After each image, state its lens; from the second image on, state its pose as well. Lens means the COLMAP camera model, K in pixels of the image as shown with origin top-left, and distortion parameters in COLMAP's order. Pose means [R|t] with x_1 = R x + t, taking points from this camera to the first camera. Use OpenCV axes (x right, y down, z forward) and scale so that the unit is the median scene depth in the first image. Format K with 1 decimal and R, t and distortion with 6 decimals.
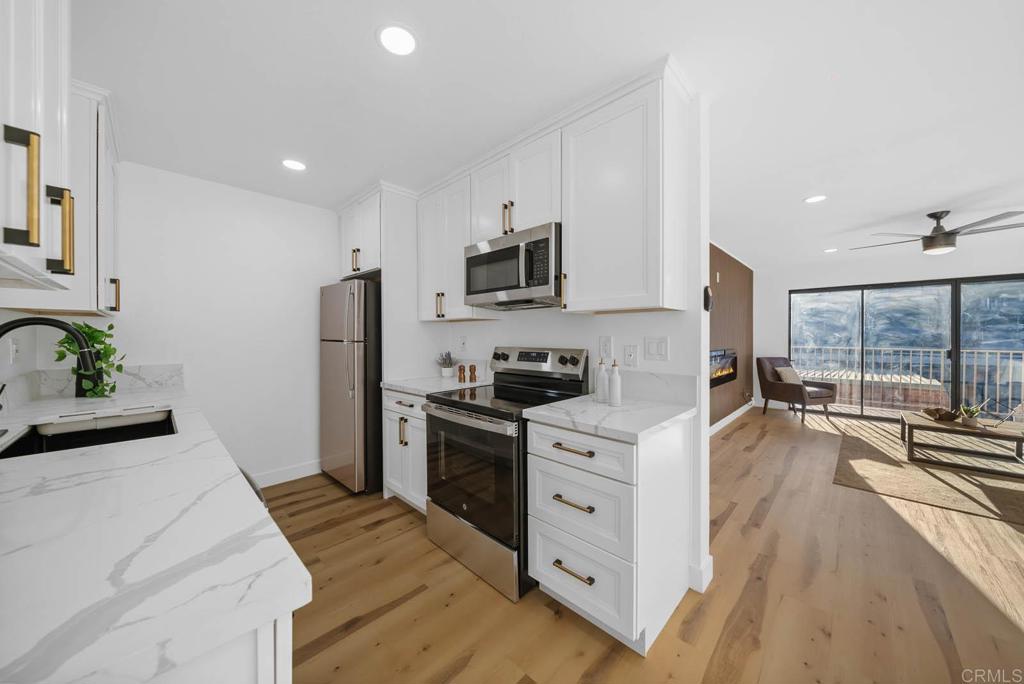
lens RADIAL K [[355.2, 0, 503.4], [0, 355.2, 337.4], [0, 0, 1]] dist [-0.004300, -0.000029]
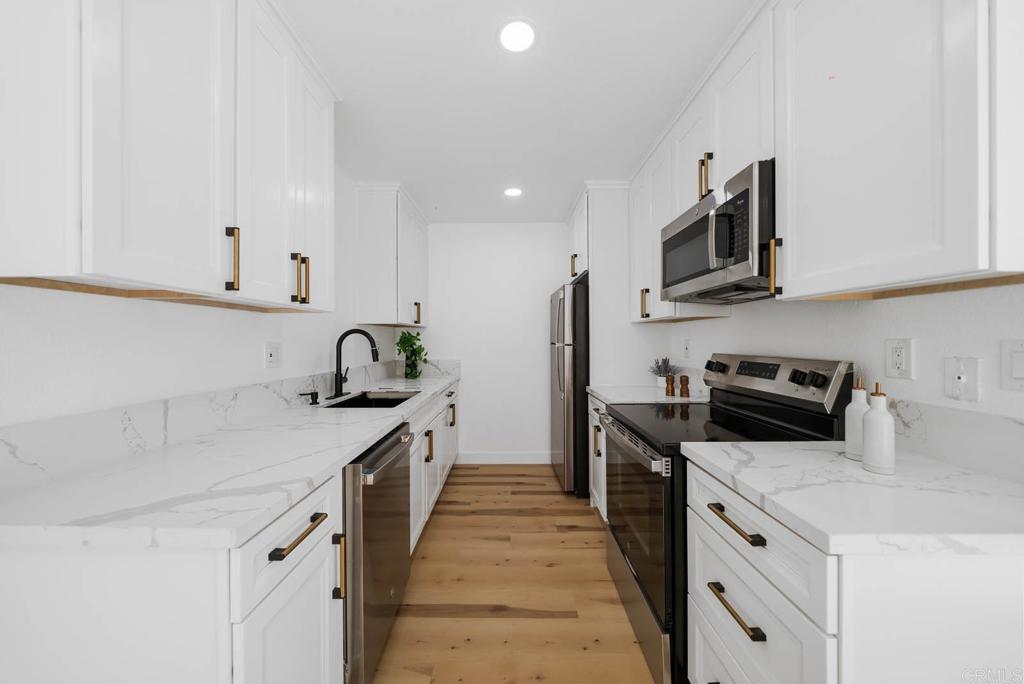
lens RADIAL K [[353.3, 0, 504.2], [0, 353.3, 341.7], [0, 0, 1]] dist [-0.001367, -0.000089]
pose [[0.694074, 0.002140, -0.719901, 0.189353], [-0.000865, 0.999997, 0.002138, 0.000377], [0.719903, -0.000862, 0.694074, 0.149500]]
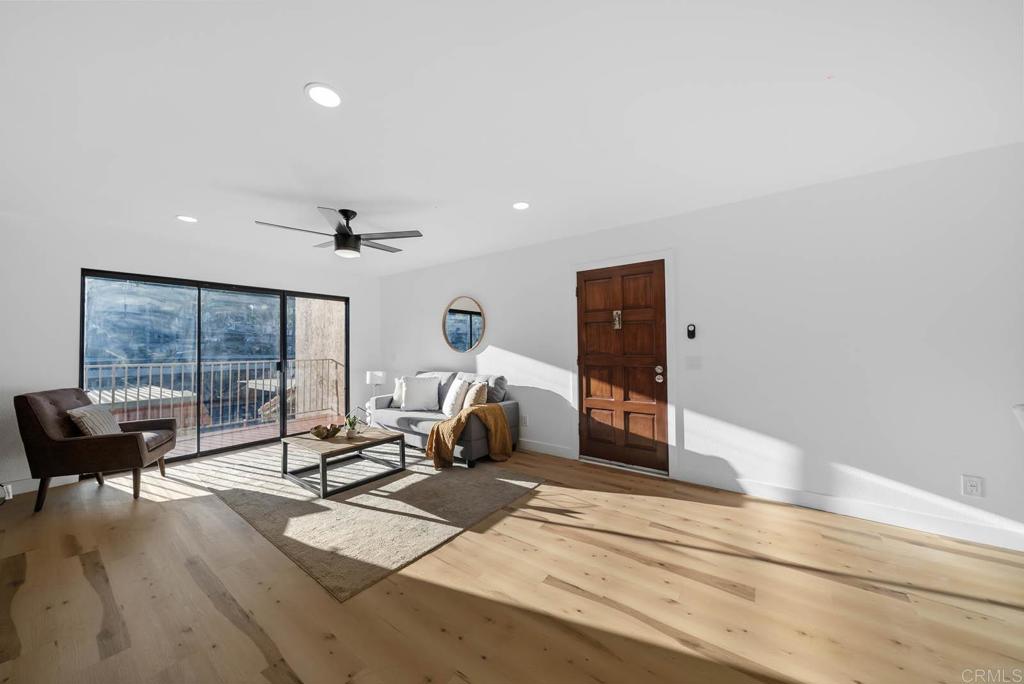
lens RADIAL K [[351.7, 0, 504.9], [0, 351.7, 339.2], [0, 0, 1]] dist [-0.002841, -0.000003]
pose [[-0.138623, 0.020820, 0.990126, 0.336211], [0.011172, 0.999748, -0.019458, -0.002142], [-0.990282, 0.008364, -0.138821, 0.857354]]
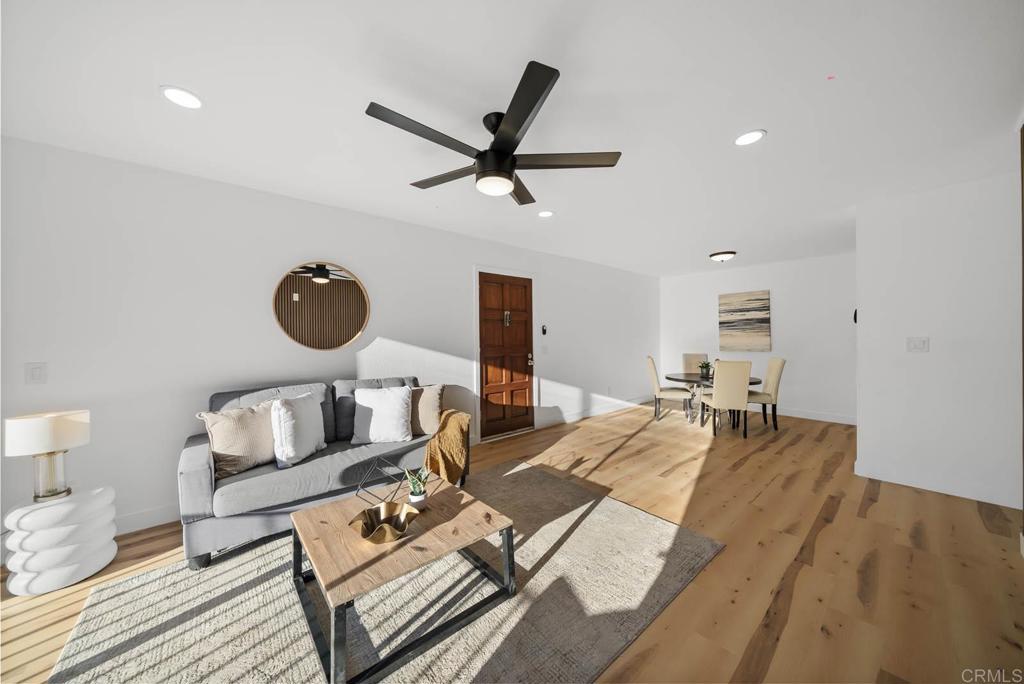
lens RADIAL K [[351.7, 0, 504.9], [0, 351.7, 339.2], [0, 0, 1]] dist [-0.002841, -0.000003]
pose [[-0.996580, 0.006772, 0.082356, 1.392785], [0.007323, 0.999953, 0.006388, -0.009526], [-0.082309, 0.006969, -0.996582, 1.840861]]
